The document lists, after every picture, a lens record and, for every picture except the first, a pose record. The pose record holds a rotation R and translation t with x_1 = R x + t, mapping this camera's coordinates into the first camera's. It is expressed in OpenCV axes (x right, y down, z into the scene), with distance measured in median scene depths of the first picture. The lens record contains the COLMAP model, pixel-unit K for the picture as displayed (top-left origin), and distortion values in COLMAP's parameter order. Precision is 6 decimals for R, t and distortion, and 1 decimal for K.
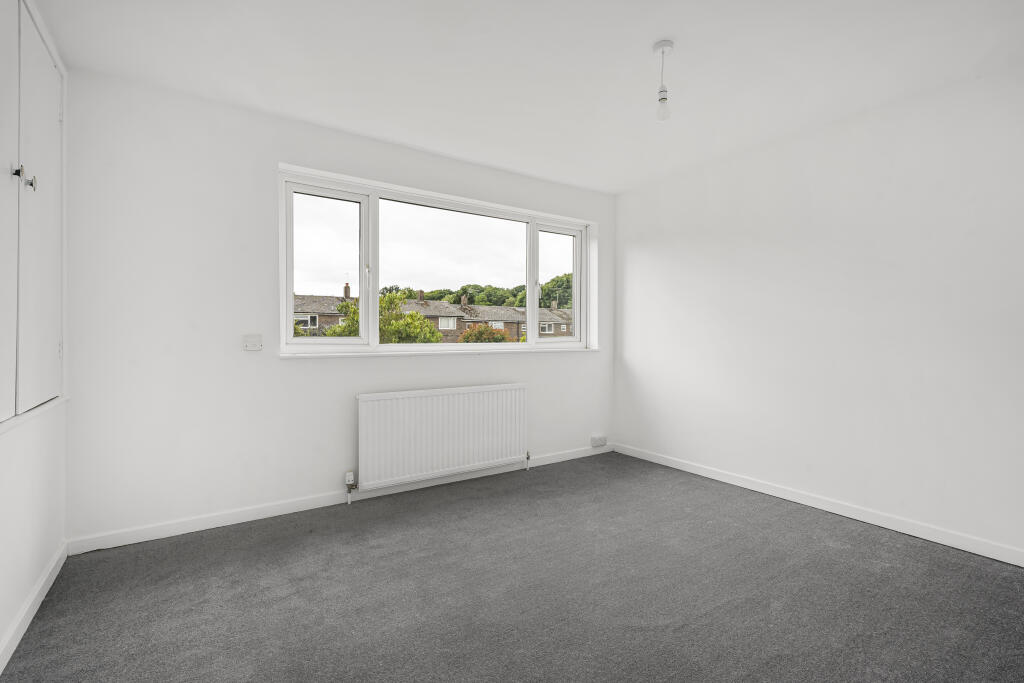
lens RADIAL K [[469.3, 0, 507.8], [0, 469.3, 335.7], [0, 0, 1]] dist [-0.000413, -0.000606]
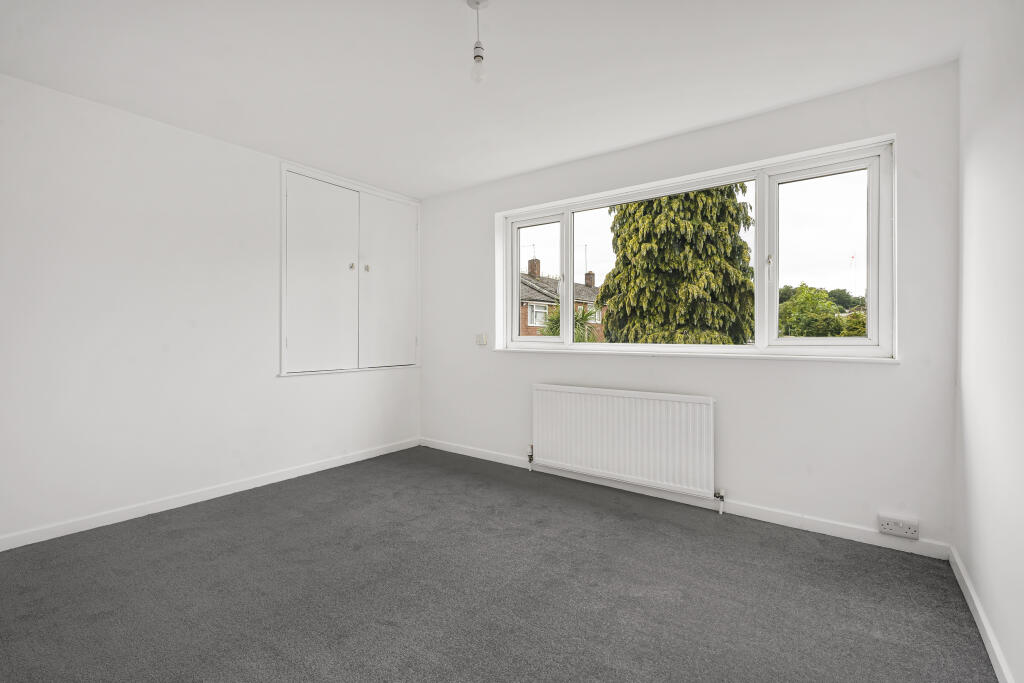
lens RADIAL K [[469.3, 0, 507.8], [0, 469.3, 335.7], [0, 0, 1]] dist [-0.000413, -0.000606]
pose [[0.315665, 0.001180, -0.948870, 0.728252], [-0.002113, 0.999998, 0.000541, 0.000905], [0.948868, 0.001834, 0.315667, 0.492765]]
